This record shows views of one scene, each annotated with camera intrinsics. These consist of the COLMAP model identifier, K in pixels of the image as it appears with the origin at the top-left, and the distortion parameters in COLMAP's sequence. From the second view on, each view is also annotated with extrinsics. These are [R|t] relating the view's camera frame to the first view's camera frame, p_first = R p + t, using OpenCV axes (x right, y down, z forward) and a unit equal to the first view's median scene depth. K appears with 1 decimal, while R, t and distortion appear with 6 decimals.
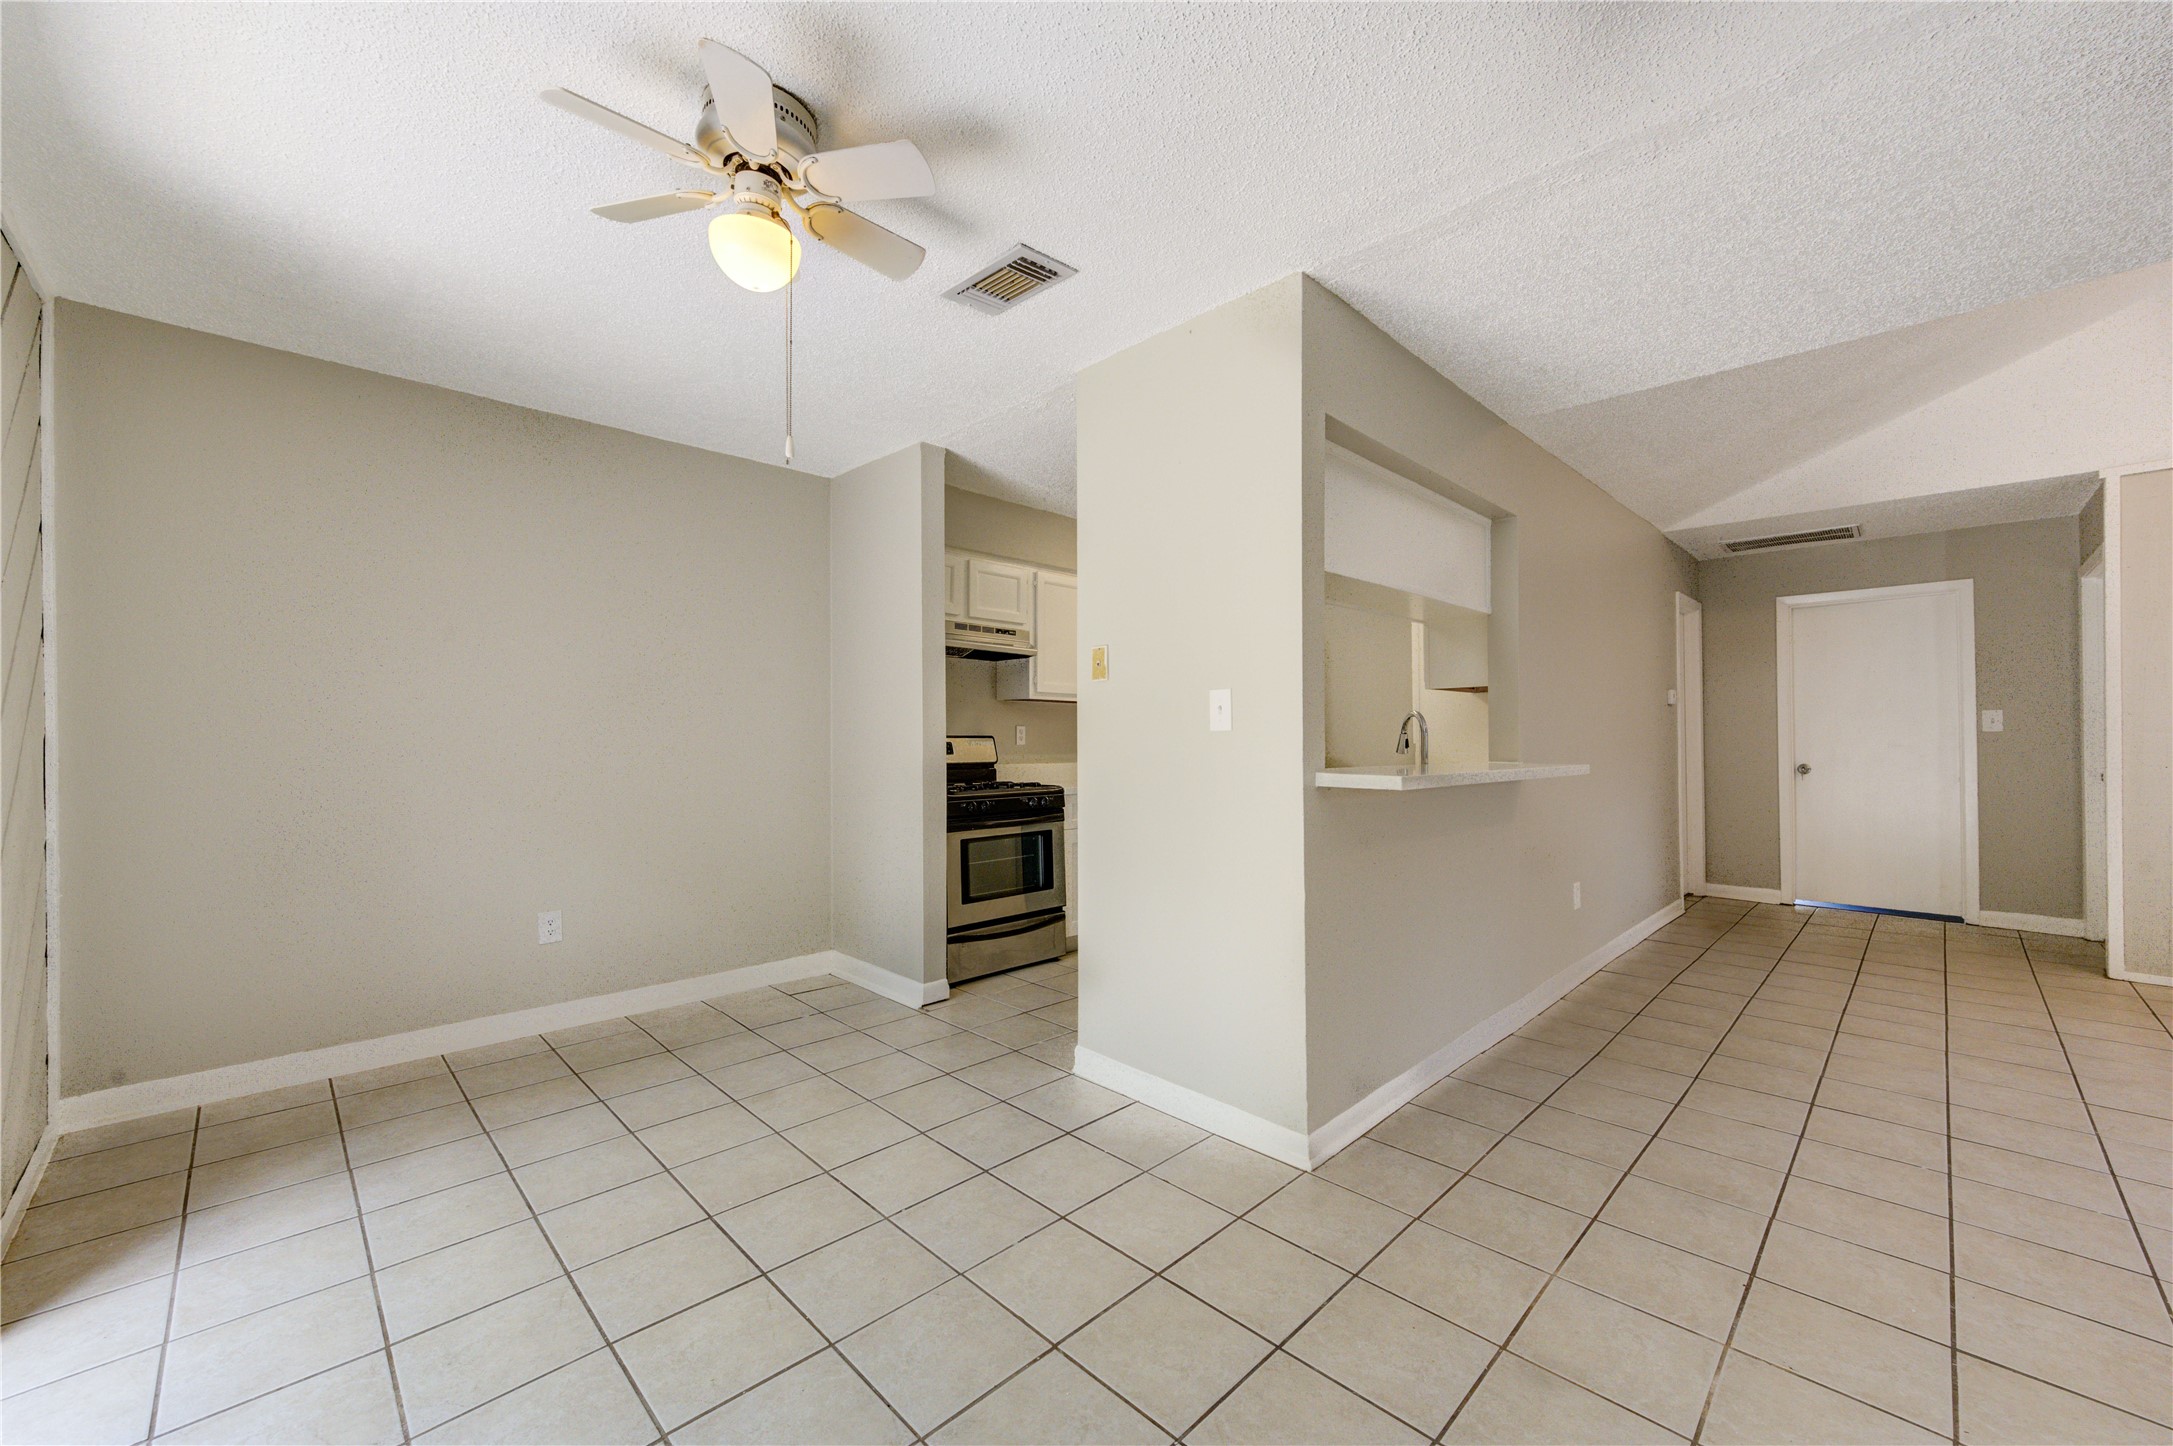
lens RADIAL K [[856.3, 0, 1081.5], [0, 856.3, 723.0], [0, 0, 1]] dist [0.006072, -0.000296]
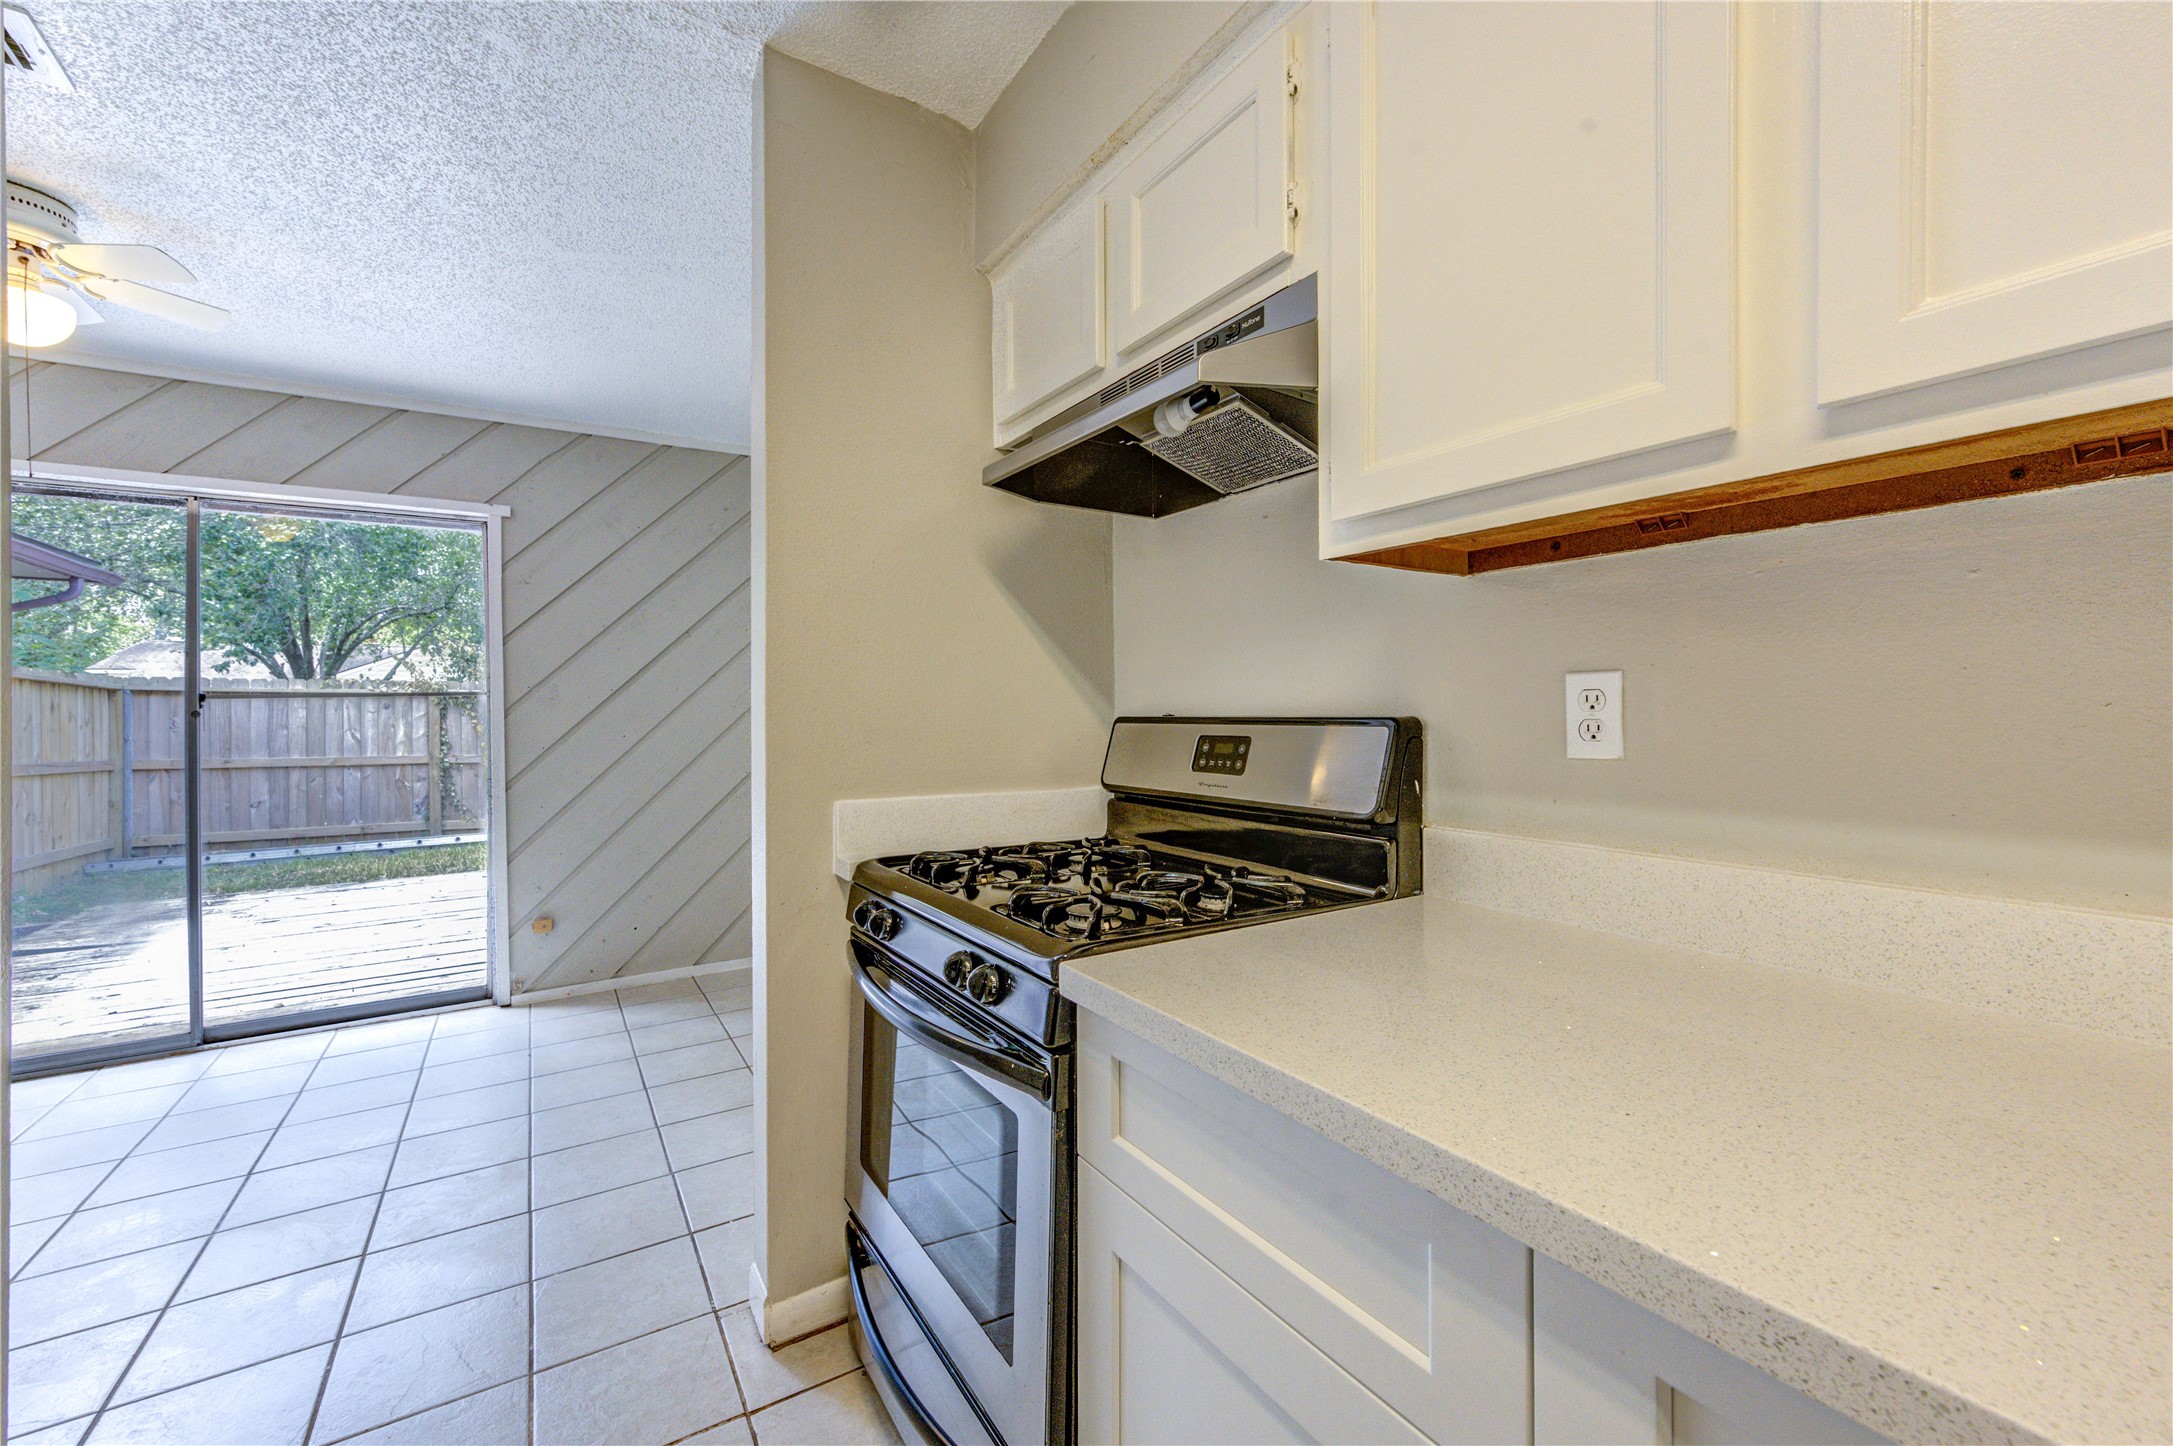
lens RADIAL K [[856.3, 0, 1112.3], [0, 856.3, 712.0], [0, 0, 1]] dist [0.006072, -0.000296]
pose [[-0.202660, -0.001428, -0.979248, 0.188140], [0.021441, 0.999753, -0.005895, 0.014024], [0.979014, -0.022191, -0.202580, 1.067885]]
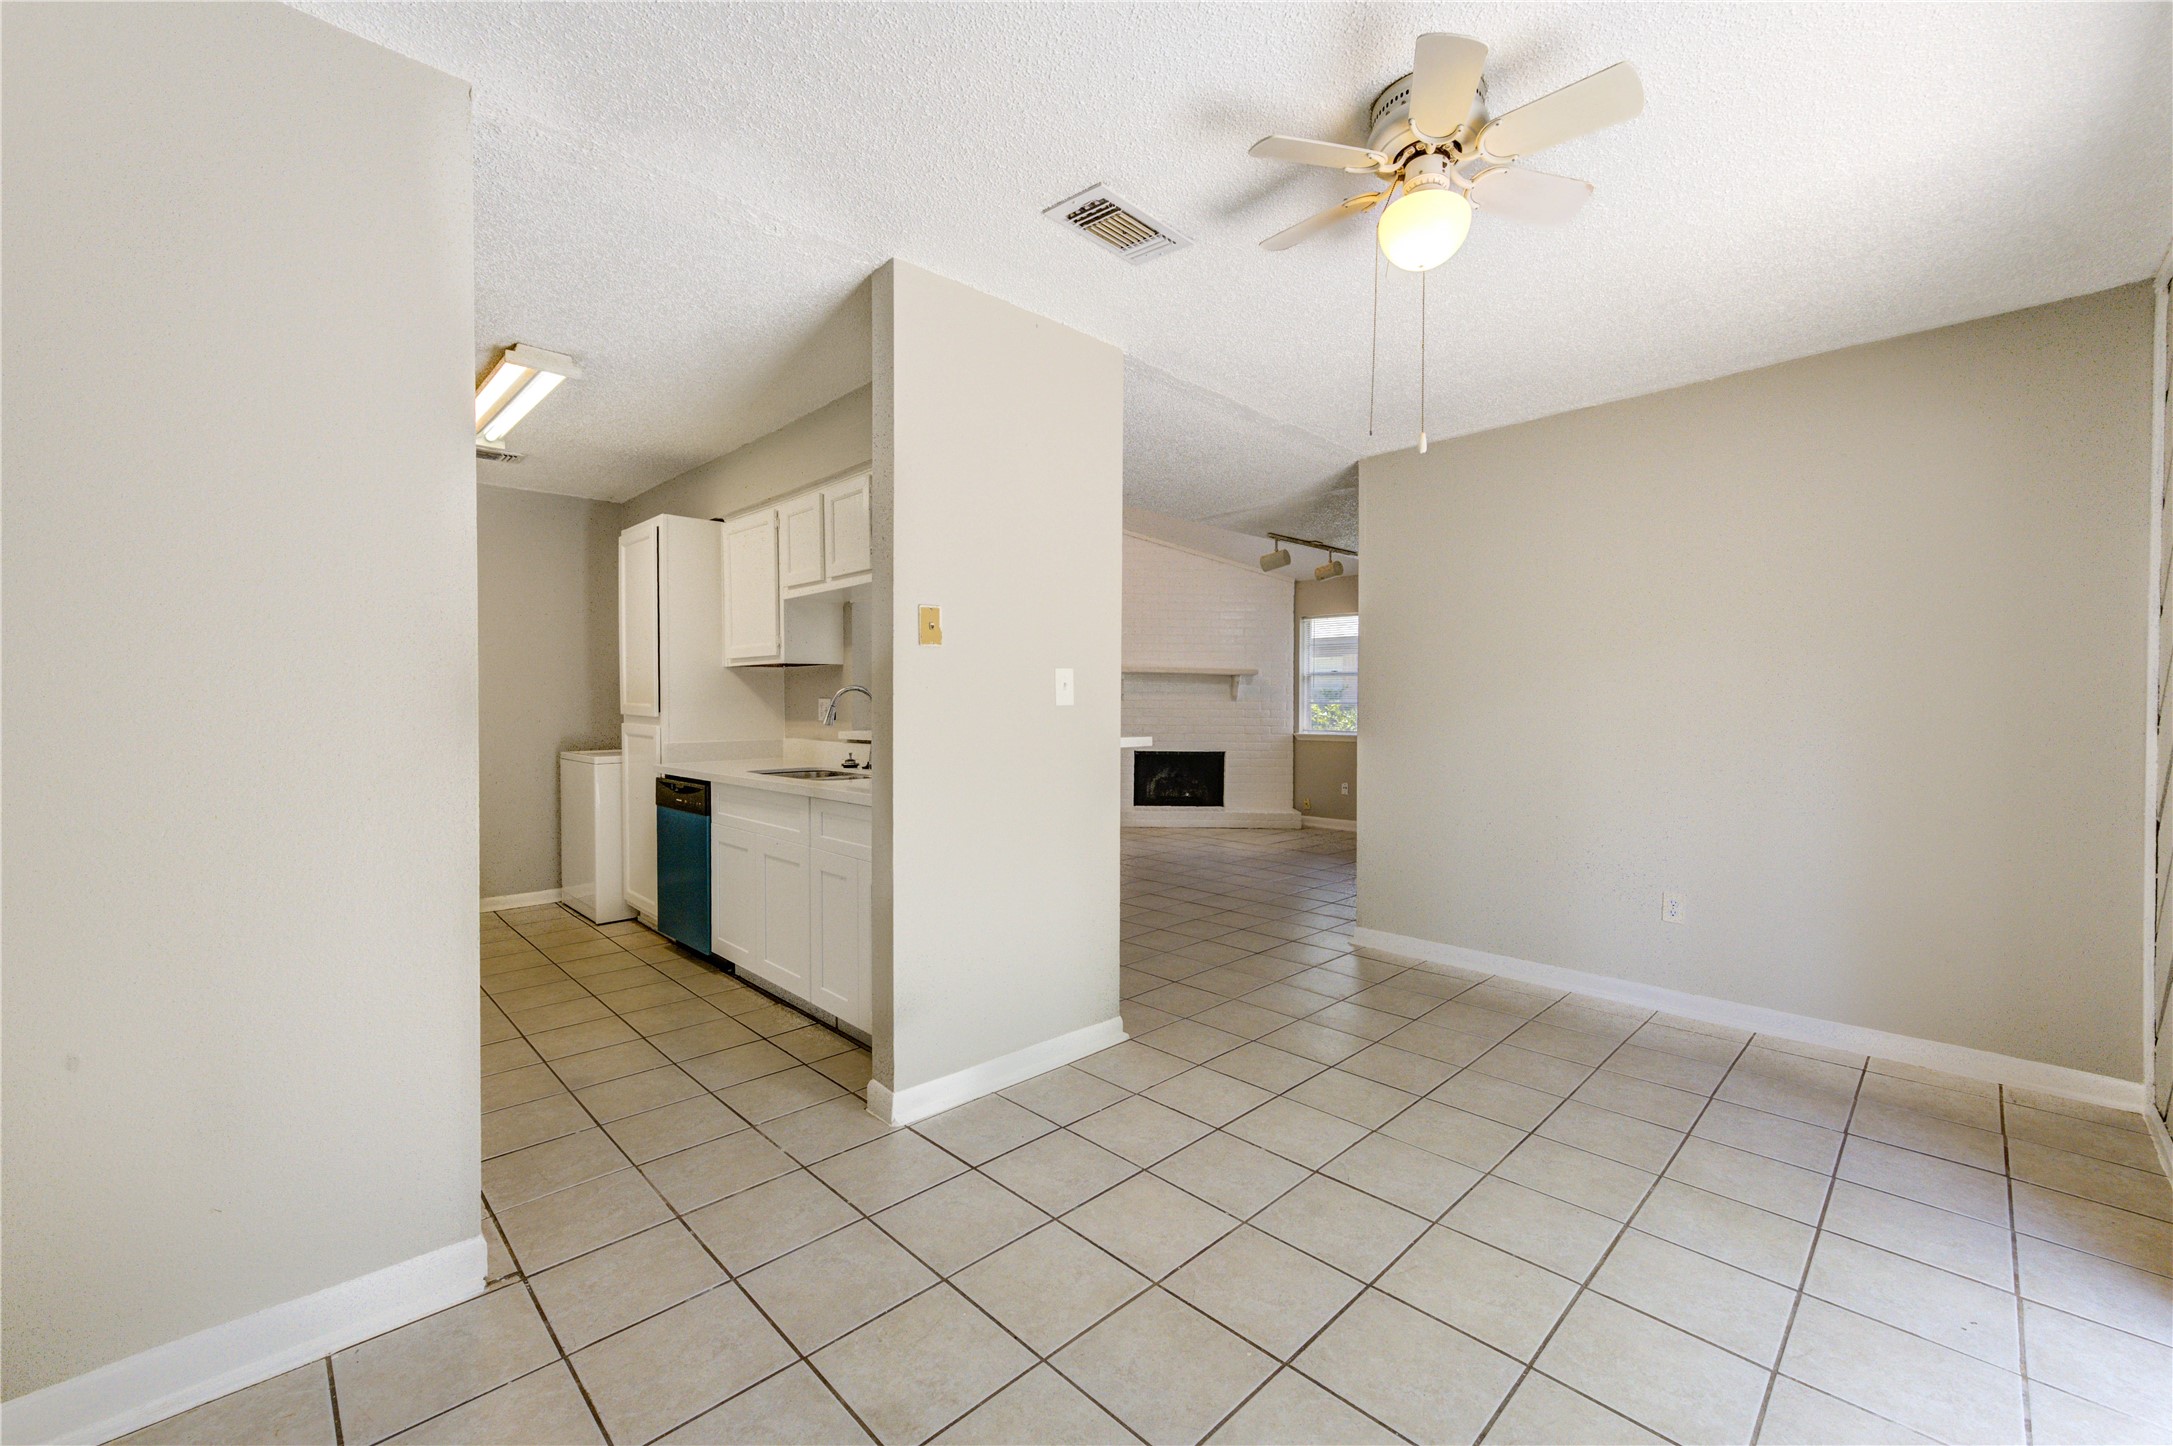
lens RADIAL K [[856.3, 0, 1074.2], [0, 856.3, 709.4], [0, 0, 1]] dist [0.006072, -0.000296]
pose [[0.021388, -0.003351, 0.999766, -0.554683], [-0.013765, 0.999899, 0.003646, 0.006345], [-0.999676, -0.013840, 0.021340, 0.553284]]
